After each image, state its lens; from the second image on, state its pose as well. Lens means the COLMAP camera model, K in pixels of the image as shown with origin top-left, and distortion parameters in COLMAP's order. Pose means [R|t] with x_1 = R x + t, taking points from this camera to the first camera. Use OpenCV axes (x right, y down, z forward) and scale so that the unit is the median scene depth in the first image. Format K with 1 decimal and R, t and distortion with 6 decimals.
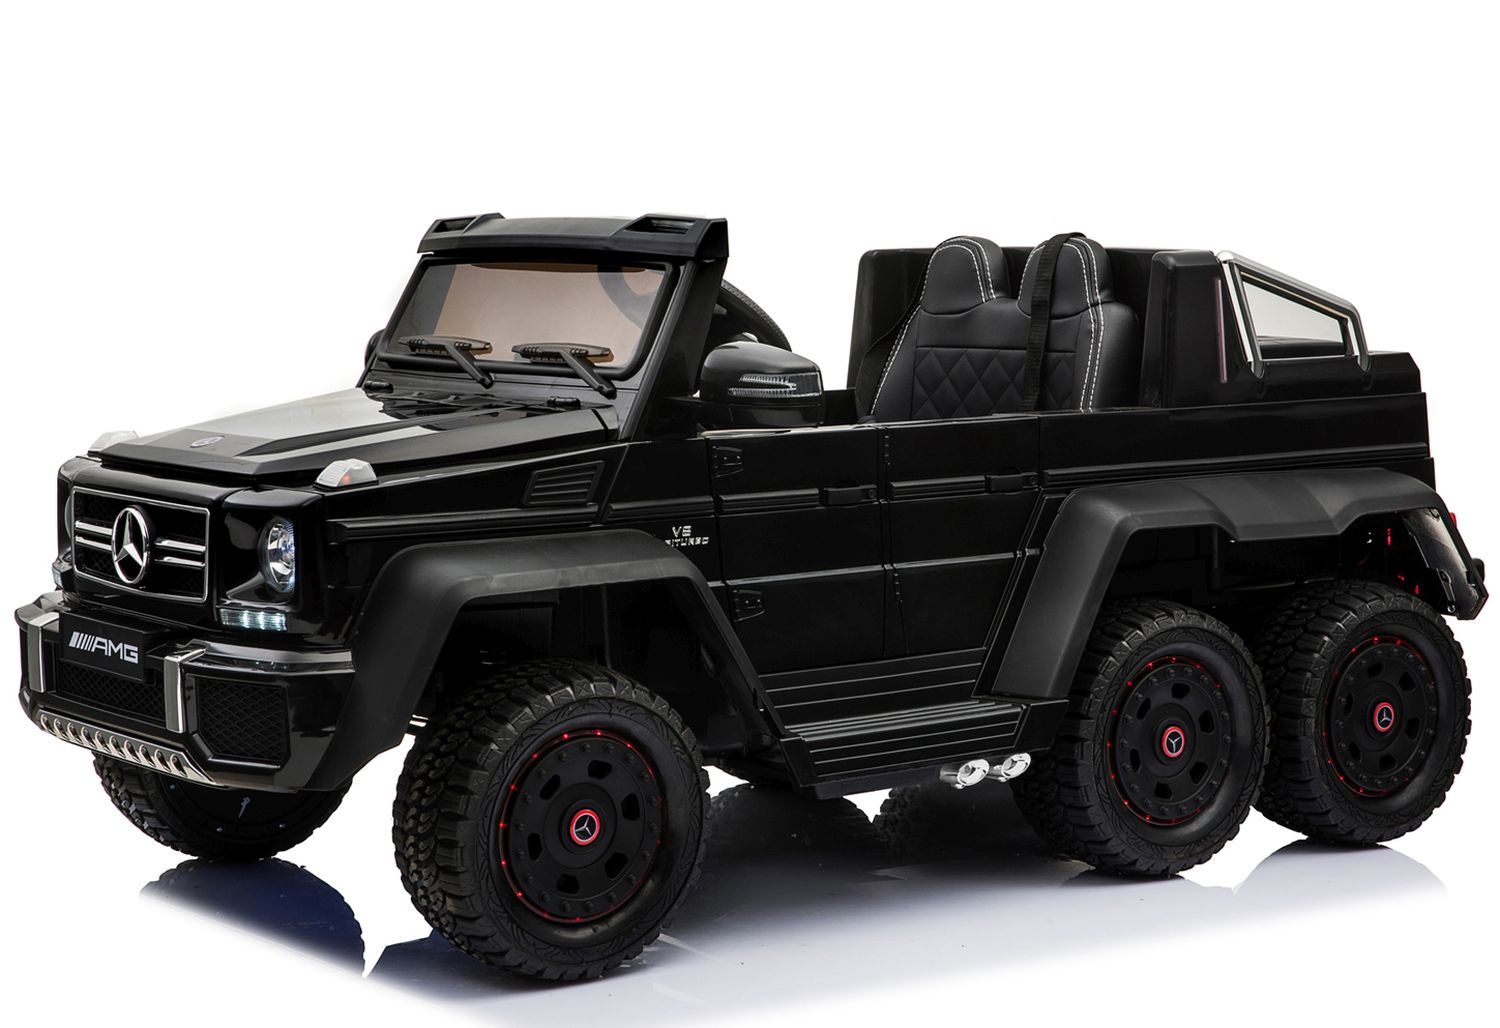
lens RADIAL K [[2966.0, 0, 750.0], [0, 2966.0, 514.0], [0, 0, 1]] dist [0.029952, 0.043656]
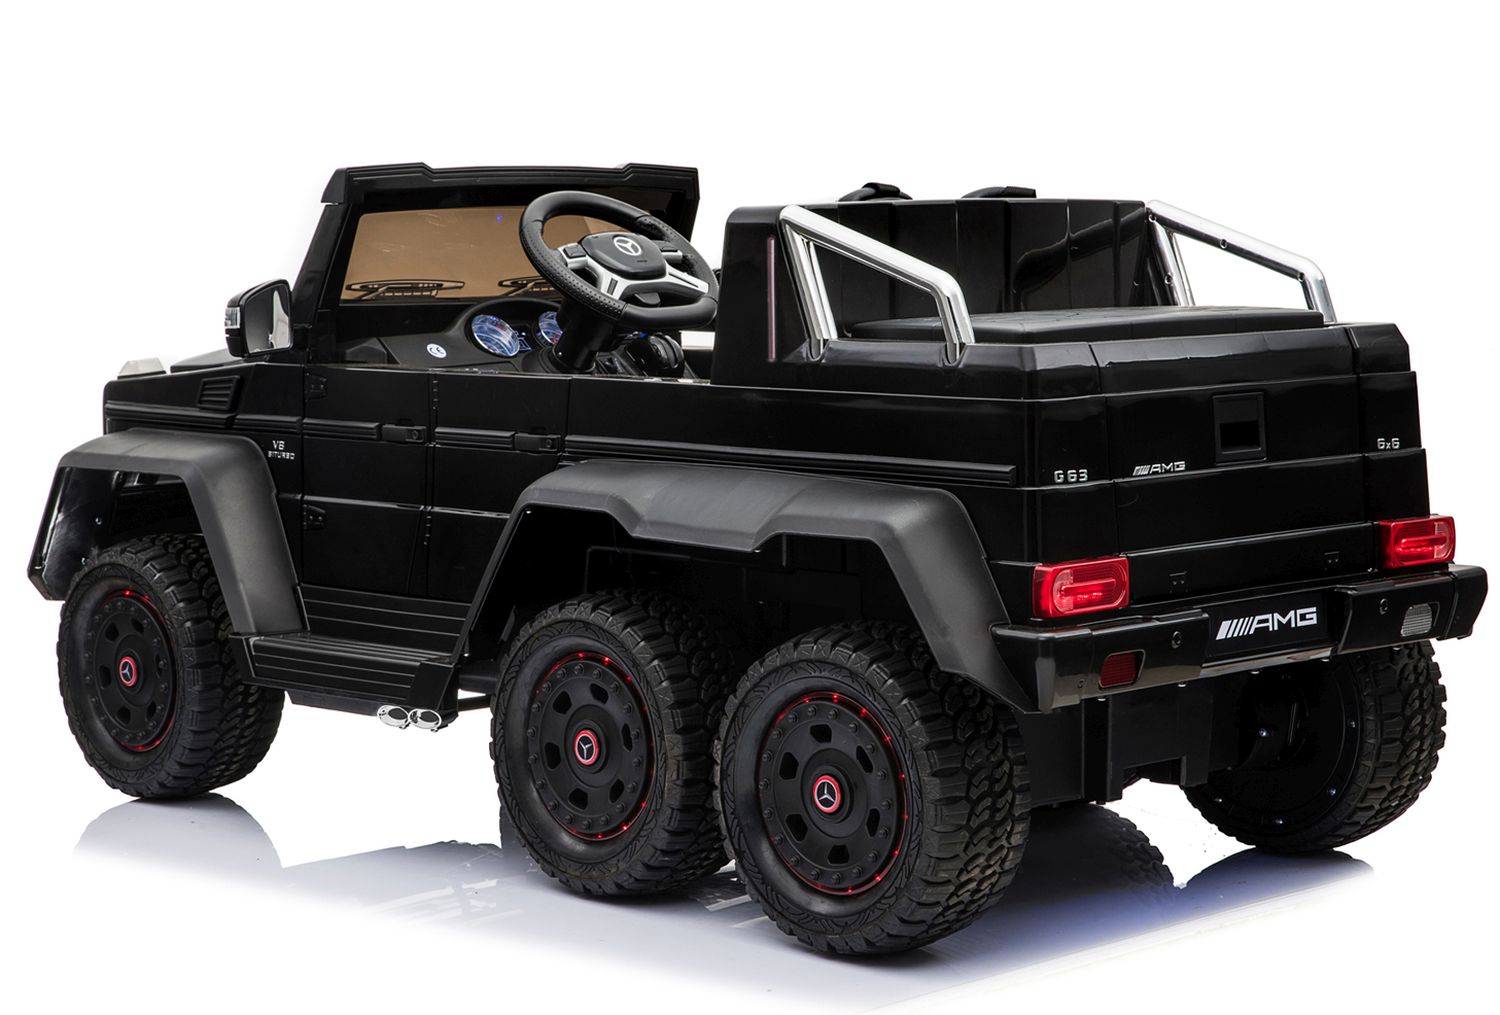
lens RADIAL K [[3572.2, 0, 750.0], [0, 3572.2, 507.5], [0, 0, 1]] dist [0.027027, -0.023022]
pose [[0.163056, 0.094839, -0.982048, 1.209898], [-0.099377, 0.991886, 0.079289, -0.086617], [0.981599, 0.084664, 0.171158, 0.855887]]
